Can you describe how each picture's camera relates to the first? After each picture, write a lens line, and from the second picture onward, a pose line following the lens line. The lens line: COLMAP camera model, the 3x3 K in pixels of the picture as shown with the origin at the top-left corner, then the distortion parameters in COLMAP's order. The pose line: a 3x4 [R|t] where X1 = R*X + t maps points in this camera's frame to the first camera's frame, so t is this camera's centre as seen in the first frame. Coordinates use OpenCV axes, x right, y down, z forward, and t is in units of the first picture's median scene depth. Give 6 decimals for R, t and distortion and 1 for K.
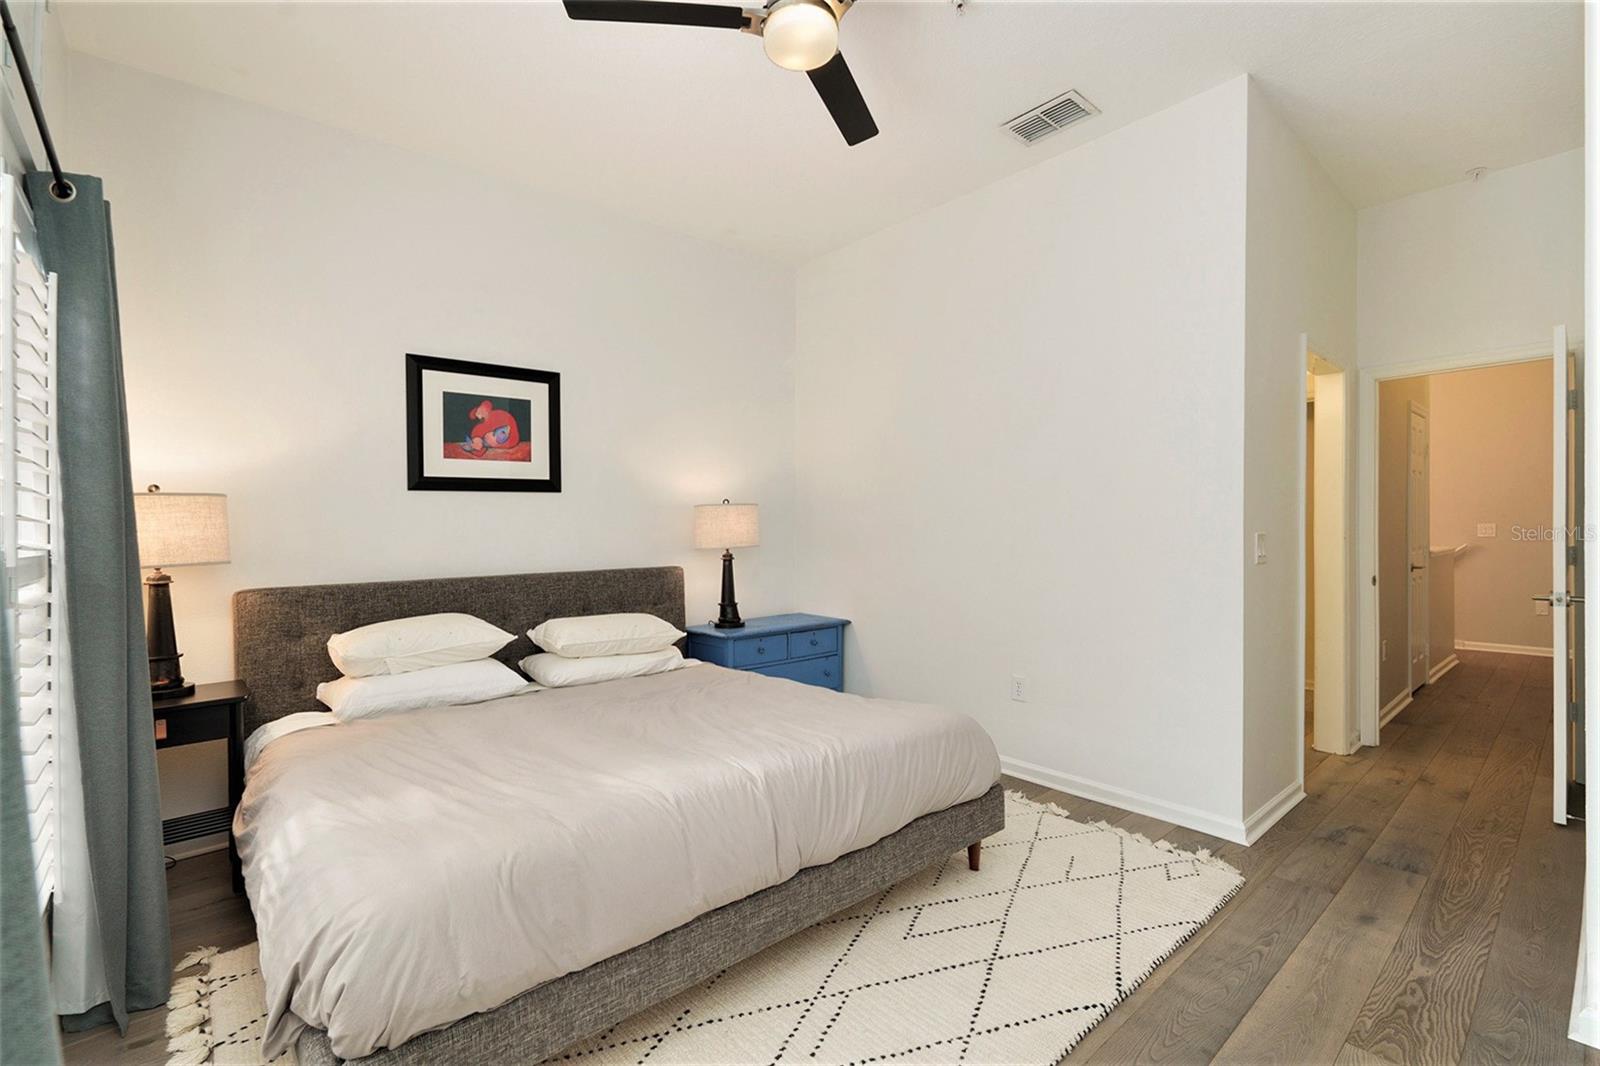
lens RADIAL K [[715.3, 0, 808.0], [0, 715.3, 533.3], [0, 0, 1]] dist [0.002003, 0.001028]
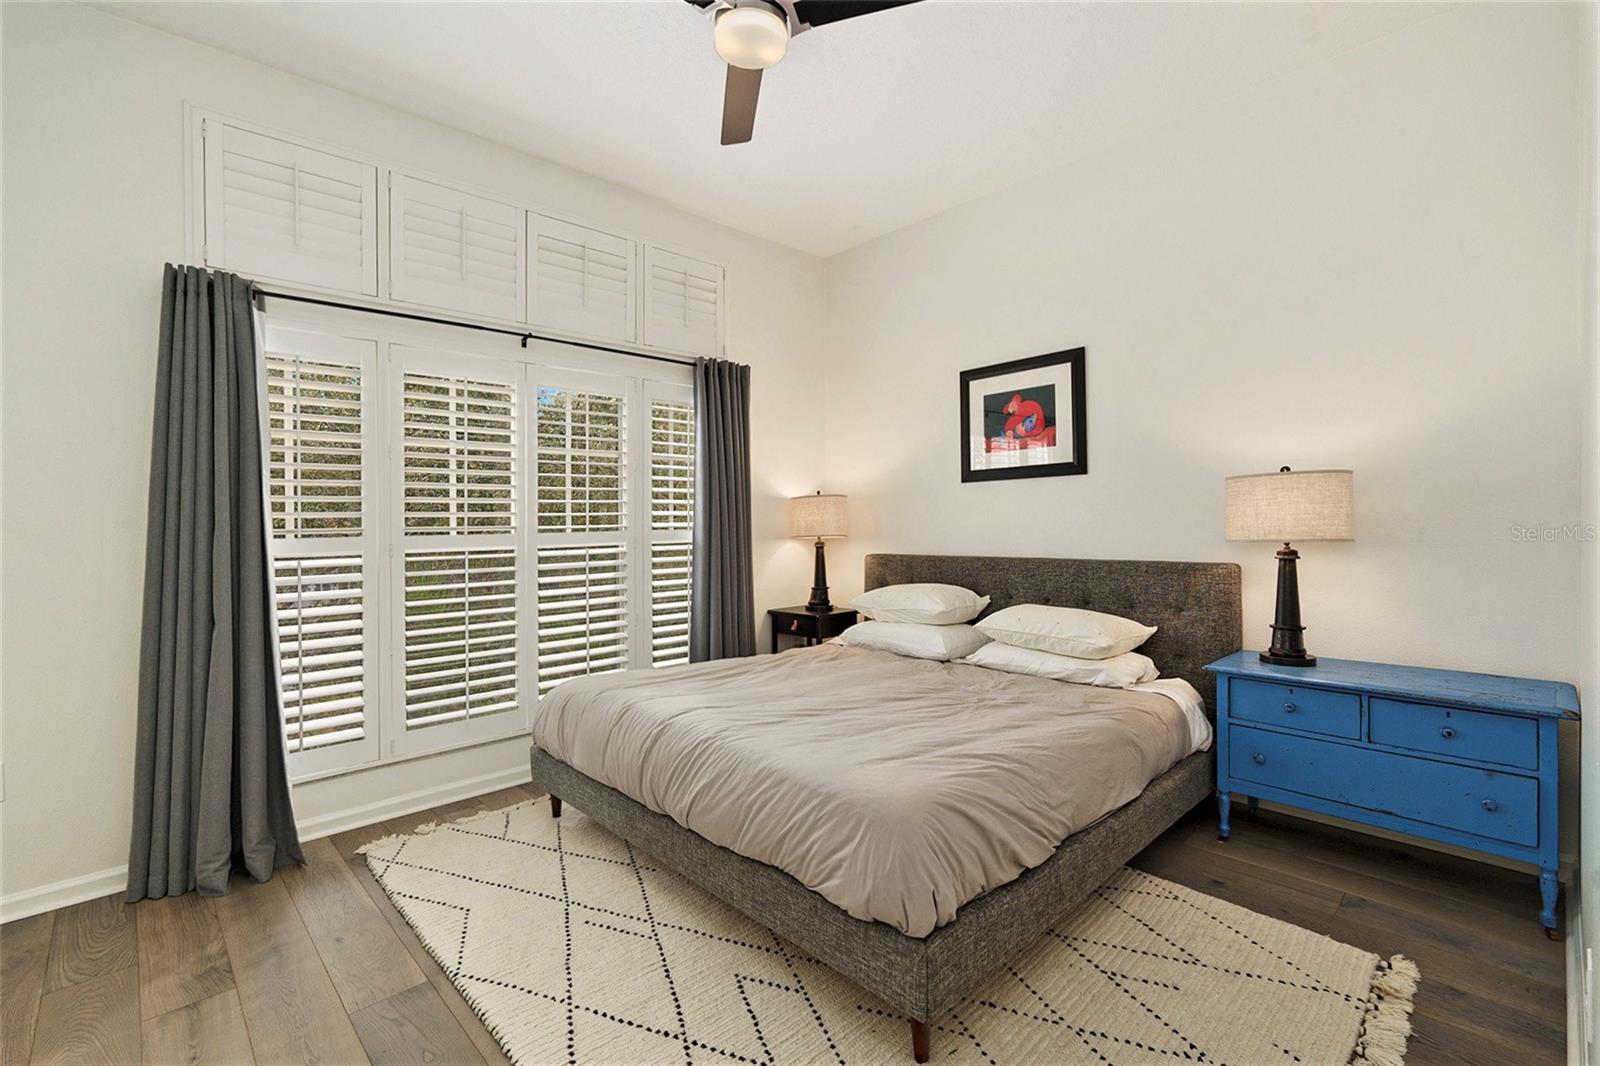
lens RADIAL K [[715.3, 0, 808.0], [0, 715.3, 533.3], [0, 0, 1]] dist [0.002003, 0.001028]
pose [[0.045446, 0.027739, -0.998582, 0.594425], [0.004620, 0.999598, 0.027978, -0.007934], [0.998956, -0.005885, 0.045300, 0.611503]]
